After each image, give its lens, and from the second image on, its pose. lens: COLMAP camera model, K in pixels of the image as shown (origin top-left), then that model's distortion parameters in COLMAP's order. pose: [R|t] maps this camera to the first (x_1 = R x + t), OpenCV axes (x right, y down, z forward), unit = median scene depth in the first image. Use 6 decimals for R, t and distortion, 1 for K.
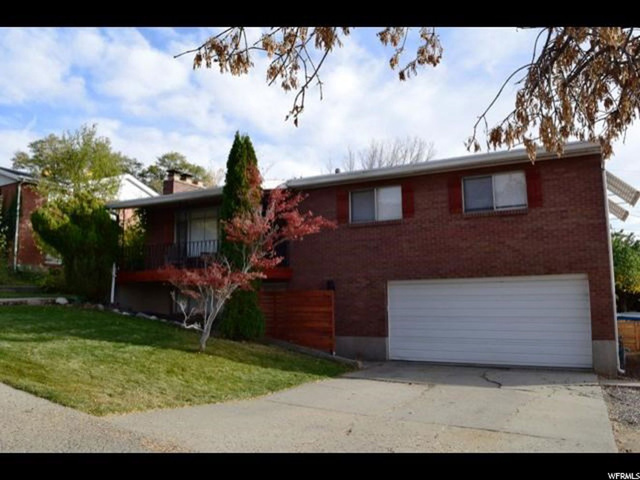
lens RADIAL K [[508.3, 0, 317.2], [0, 508.3, 238.3], [0, 0, 1]] dist [-0.078310, -0.004441]
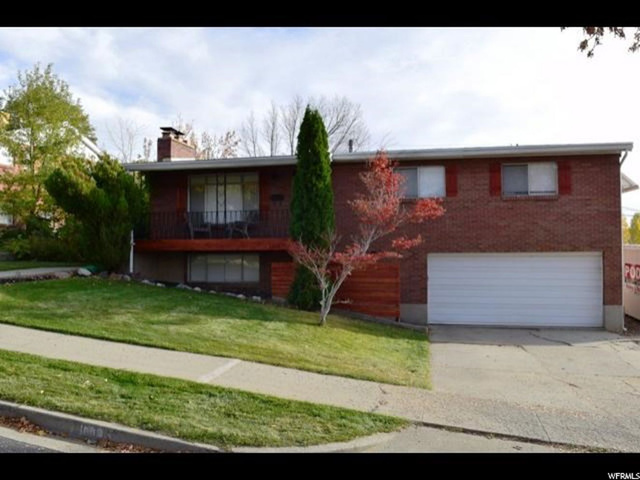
lens RADIAL K [[532.8, 0, 318.9], [0, 532.8, 240.3], [0, 0, 1]] dist [-0.078213, 0.014514]
pose [[0.960230, 0.011829, 0.278961, -0.443815], [-0.038156, 0.995288, 0.089137, -0.040525], [-0.276592, -0.096236, 0.956157, -0.036120]]
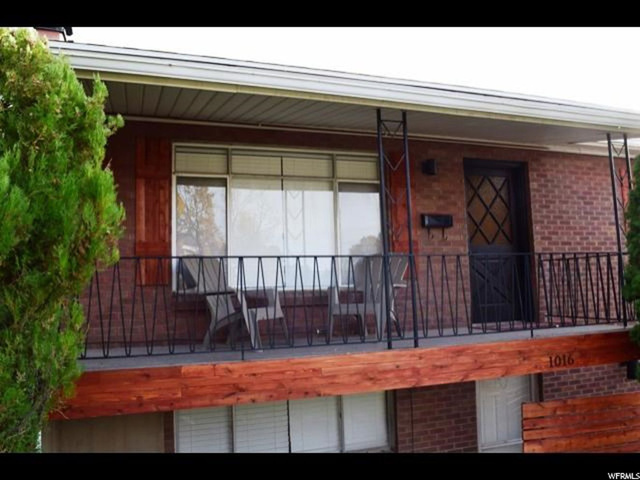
lens RADIAL K [[532.8, 0, 318.1], [0, 532.8, 239.8], [0, 0, 1]] dist [-0.078213, 0.014514]
pose [[0.648551, 0.065098, 0.758382, -0.630348], [-0.061890, 0.997547, -0.032701, 0.016156], [-0.758651, -0.025728, 0.650989, 1.008116]]
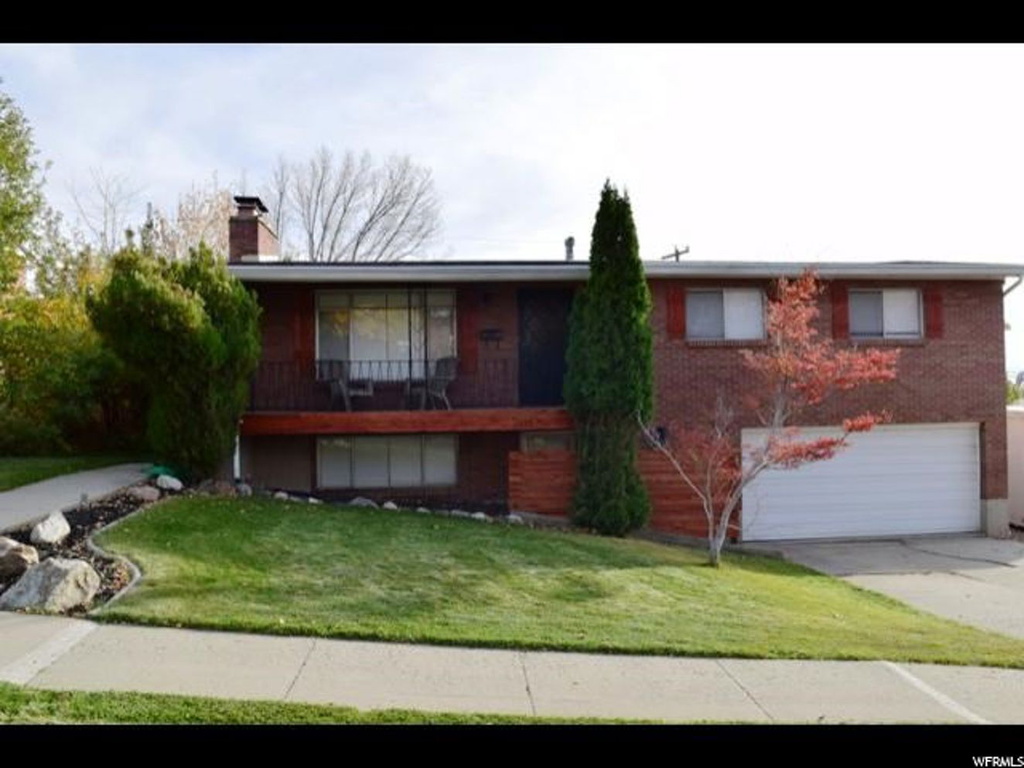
lens RADIAL K [[852.5, 0, 510.0], [0, 852.5, 387.3], [0, 0, 1]] dist [-0.078213, 0.014514]
pose [[0.830243, 0.005405, 0.557376, -0.818821], [-0.057511, 0.995447, 0.076012, -0.043696], [-0.554427, -0.095163, 0.826774, 0.249735]]
